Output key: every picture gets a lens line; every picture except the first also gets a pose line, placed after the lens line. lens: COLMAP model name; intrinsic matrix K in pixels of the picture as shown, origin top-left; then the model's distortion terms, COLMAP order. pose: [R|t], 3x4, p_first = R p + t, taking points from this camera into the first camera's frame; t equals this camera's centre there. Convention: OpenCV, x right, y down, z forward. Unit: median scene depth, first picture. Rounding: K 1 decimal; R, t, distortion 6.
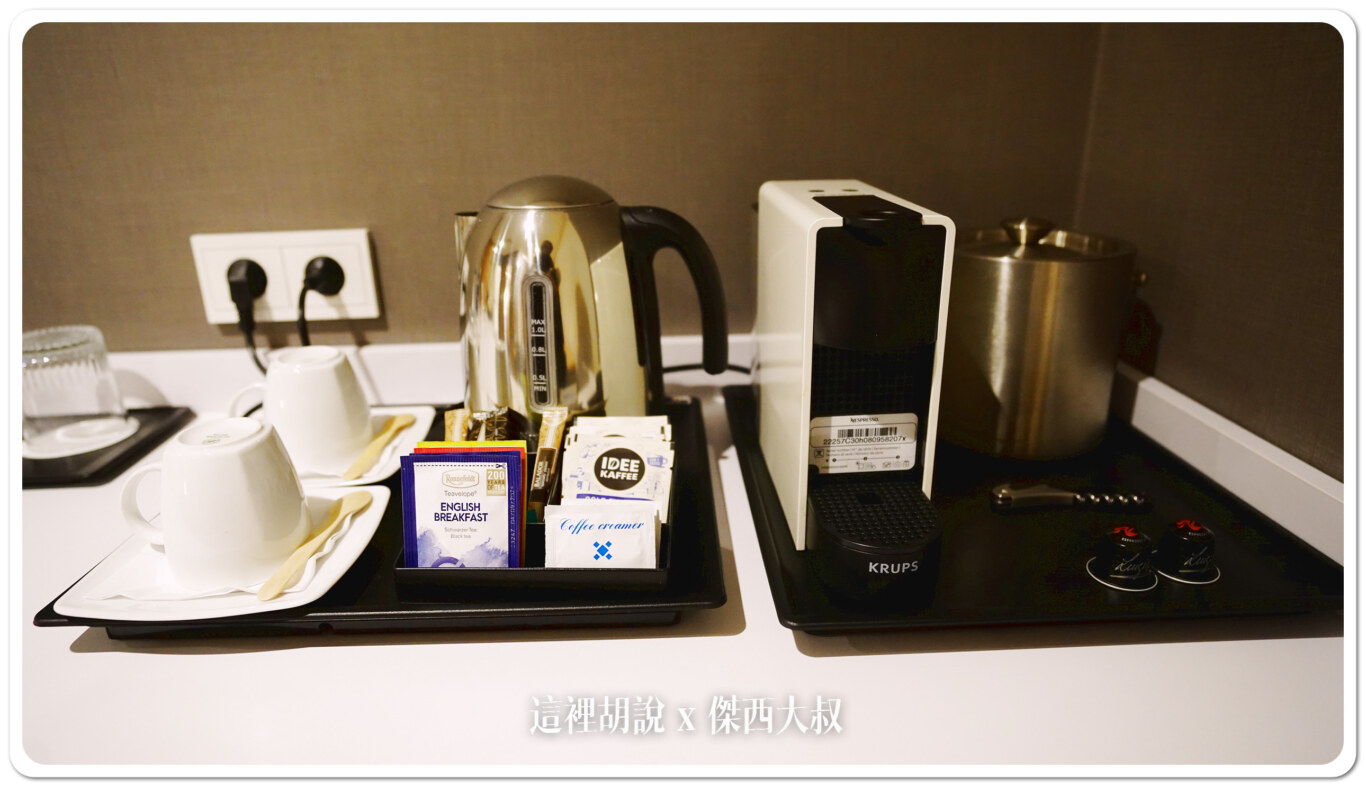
lens RADIAL K [[847.0, 0, 682.9], [0, 847.0, 393.1], [0, 0, 1]] dist [0.002192, 0.000296]
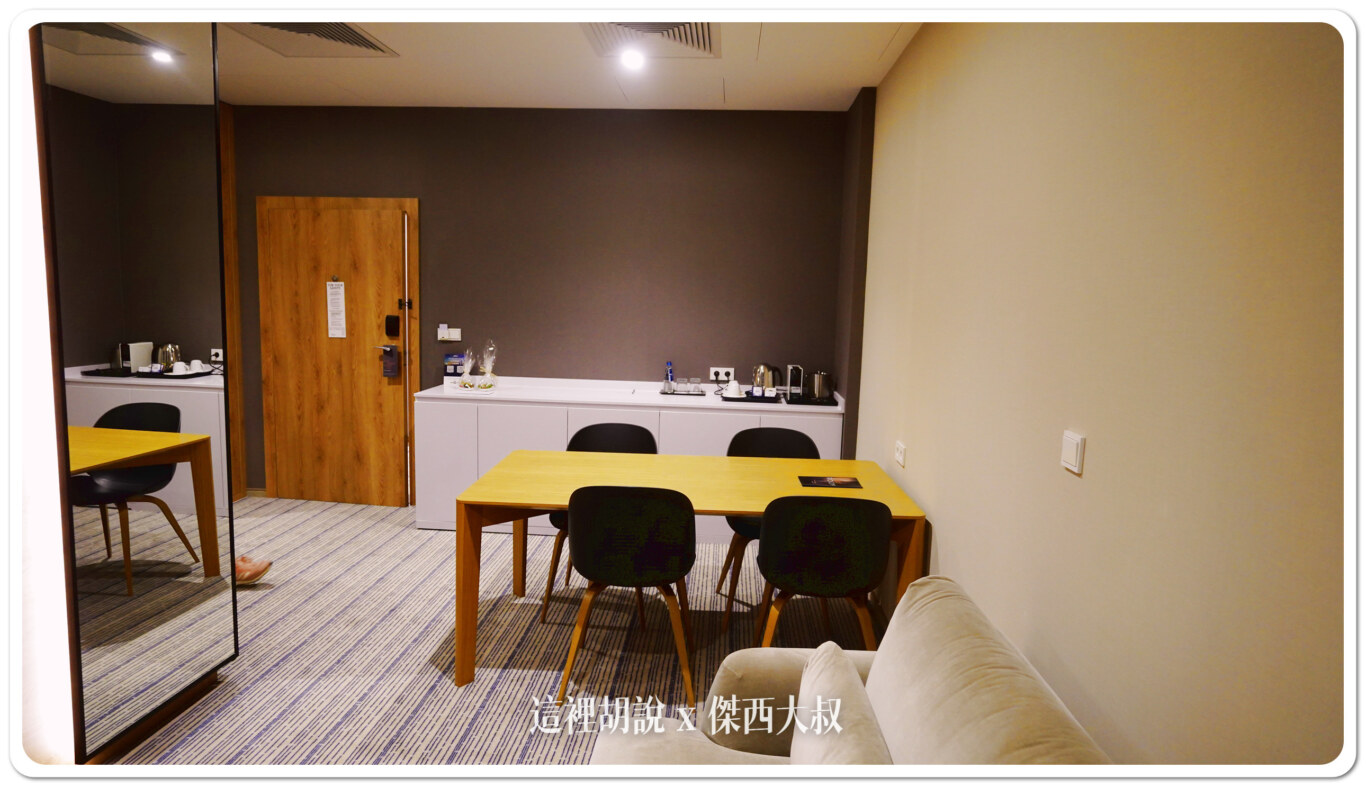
lens RADIAL K [[820.5, 0, 683.0], [0, 820.5, 393.9], [0, 0, 1]] dist [-0.000123, -0.000001]
pose [[0.991239, 0.065063, -0.114944, 0.010878], [-0.087471, 0.975434, -0.202181, 1.813669], [0.098966, 0.210464, 0.972579, -7.138209]]
